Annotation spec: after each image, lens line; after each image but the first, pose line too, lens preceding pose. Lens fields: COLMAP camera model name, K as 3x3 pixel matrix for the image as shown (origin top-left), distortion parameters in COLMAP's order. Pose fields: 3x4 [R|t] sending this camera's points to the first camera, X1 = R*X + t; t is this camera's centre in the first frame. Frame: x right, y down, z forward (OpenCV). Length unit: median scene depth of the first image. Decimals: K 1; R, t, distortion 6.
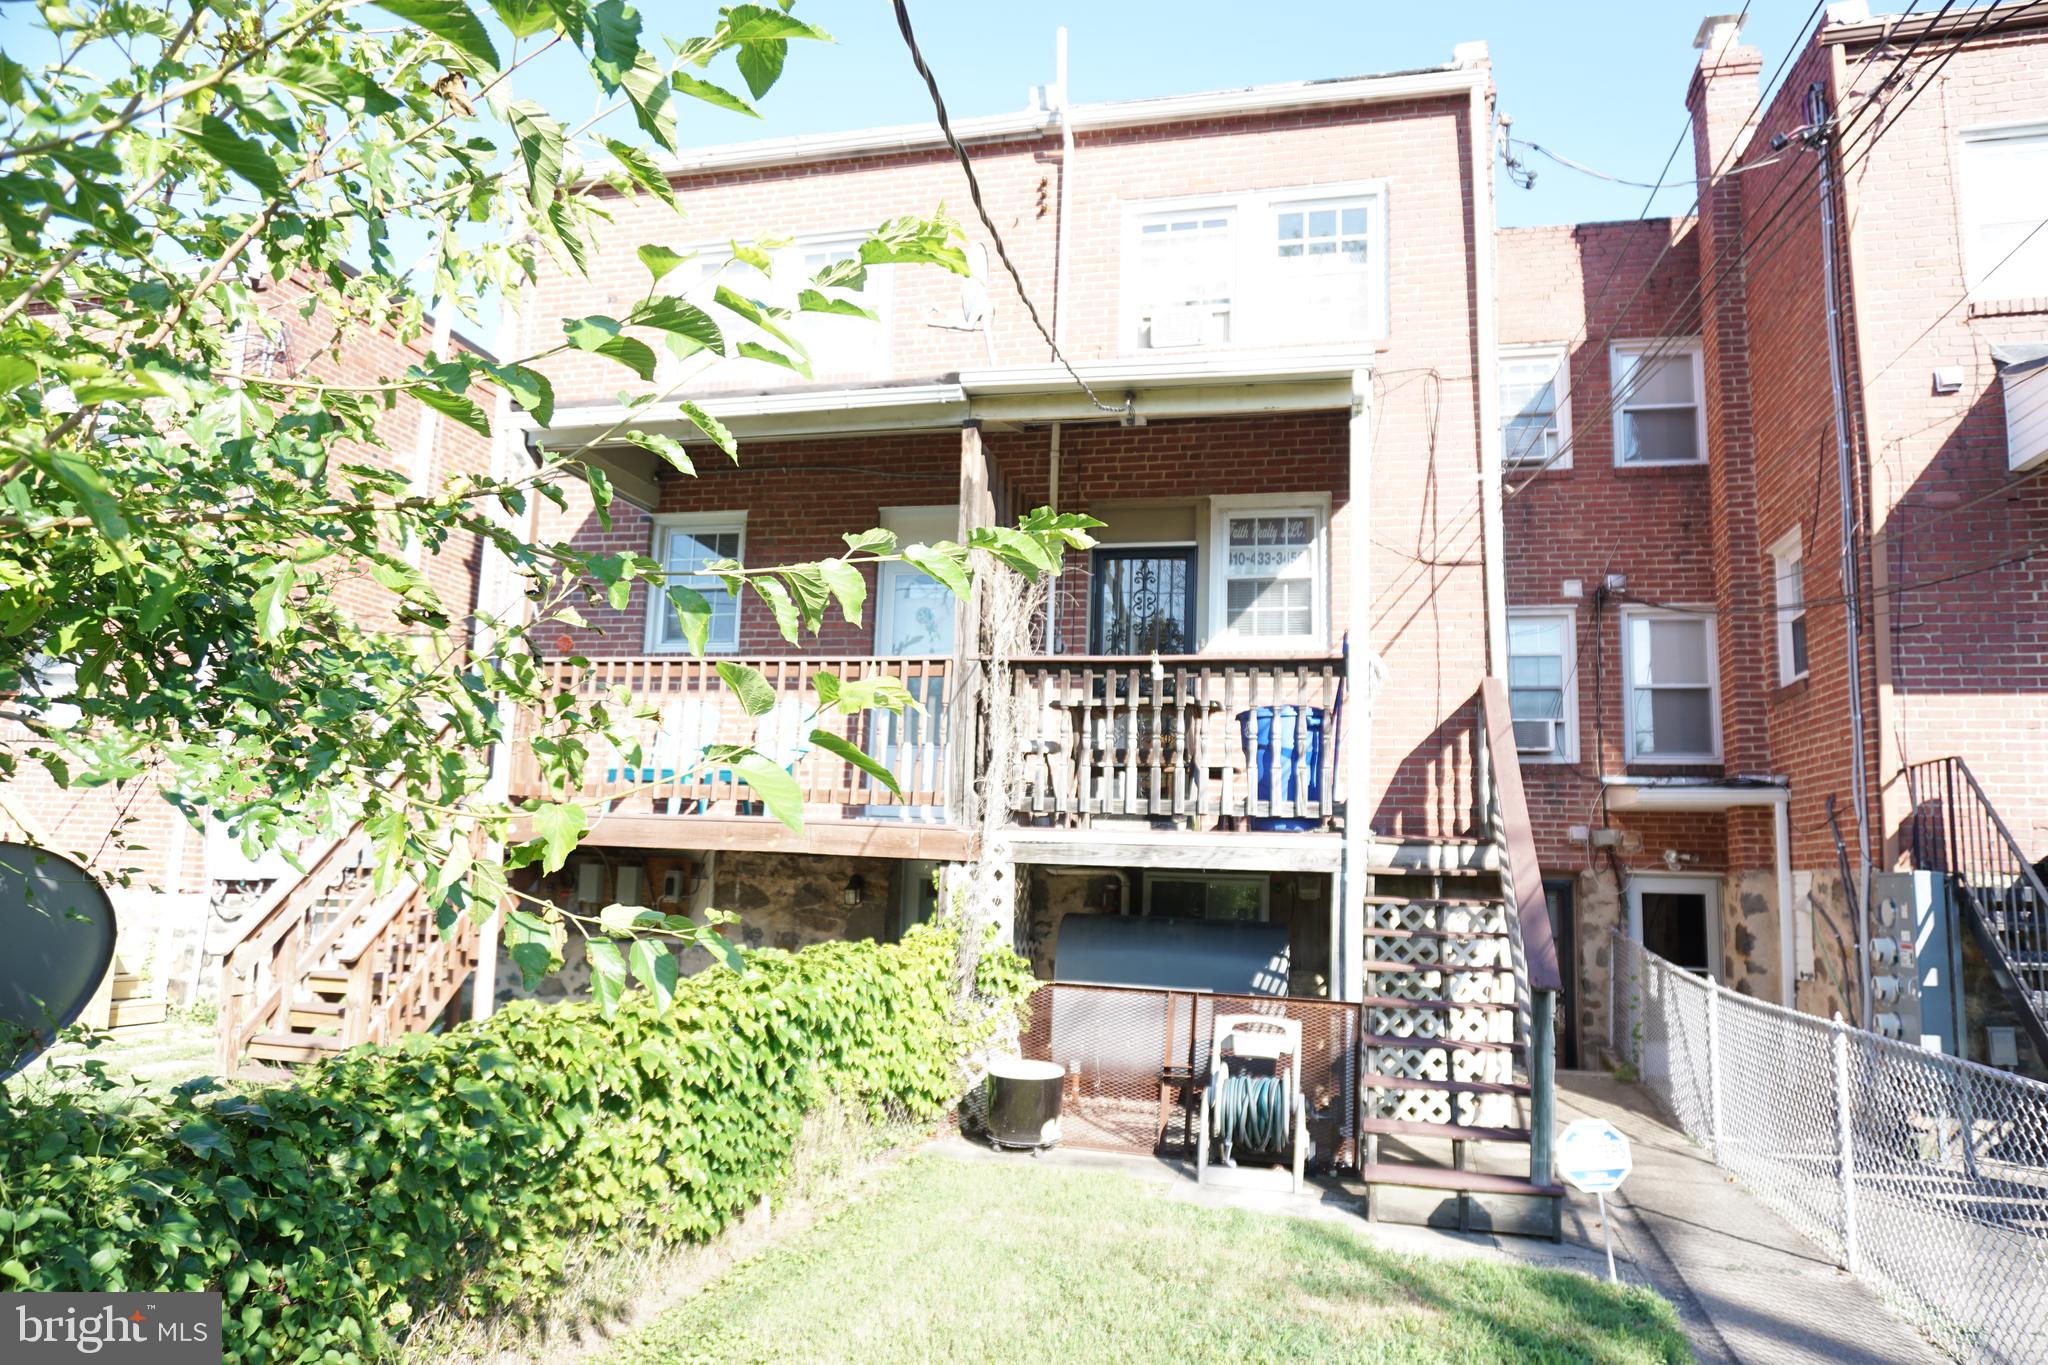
lens RADIAL K [[1366.3, 0, 1035.1], [0, 1366.3, 674.8], [0, 0, 1]] dist [-0.054559, 0.041348]
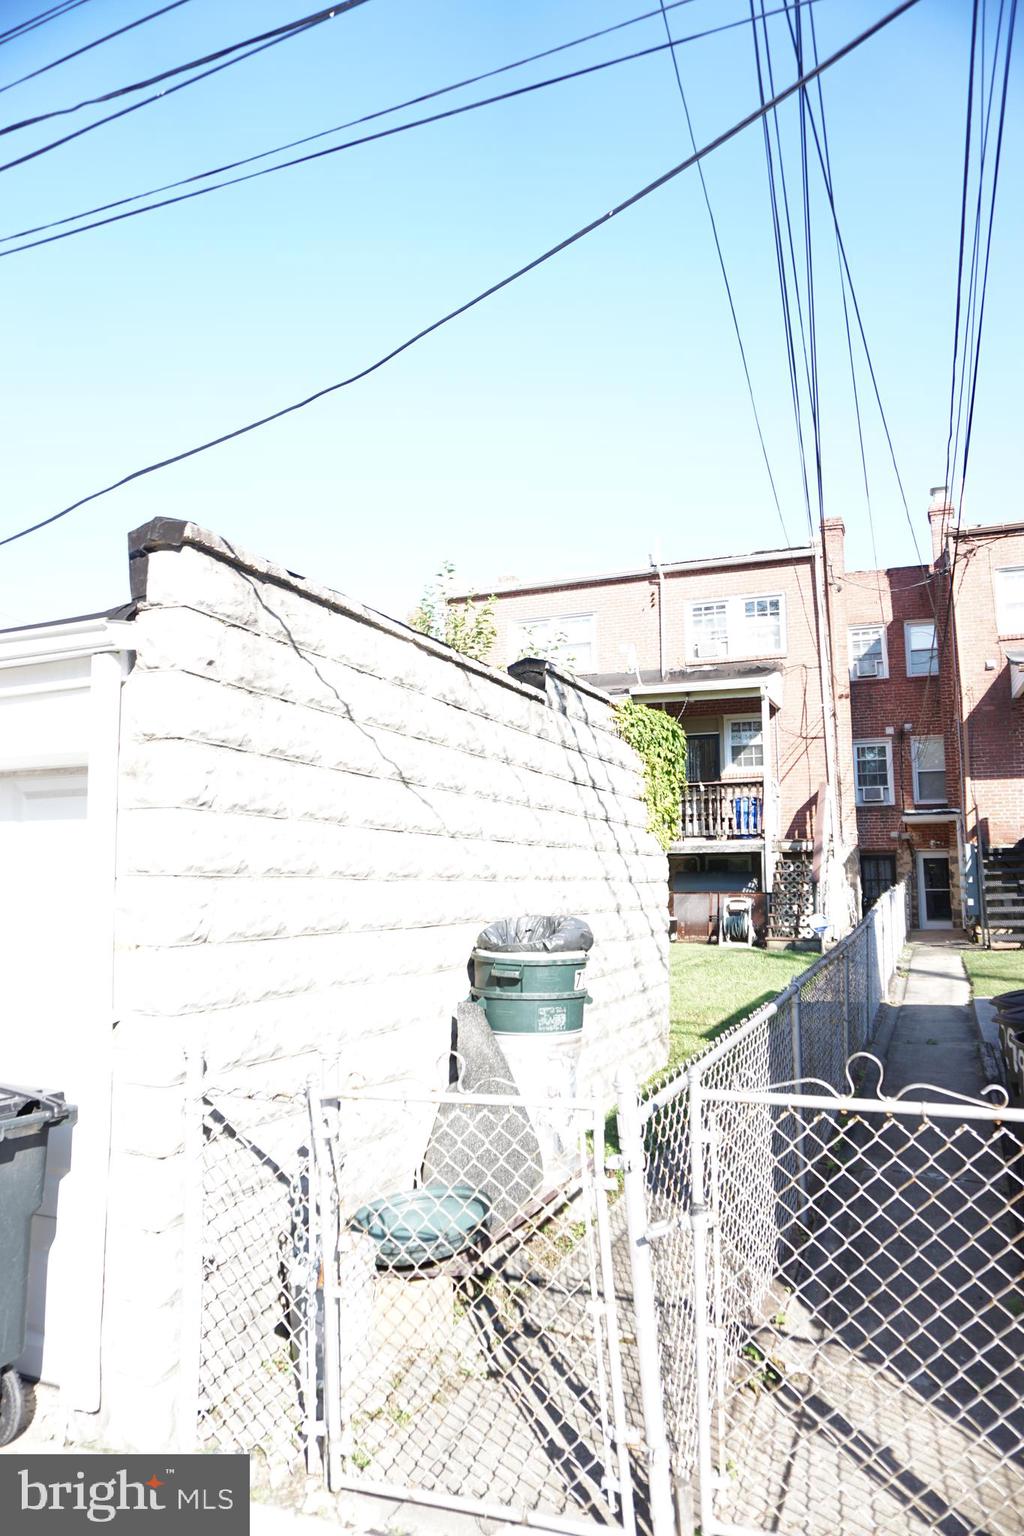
lens RADIAL K [[1024.7, 0, 501.8], [0, 1024.7, 760.3], [0, 0, 1]] dist [-0.054559, 0.041348]
pose [[0.986694, -0.054446, -0.153203, 0.003185], [0.058481, 0.998047, 0.021952, -0.121892], [0.151708, -0.030619, 0.987951, -1.140083]]
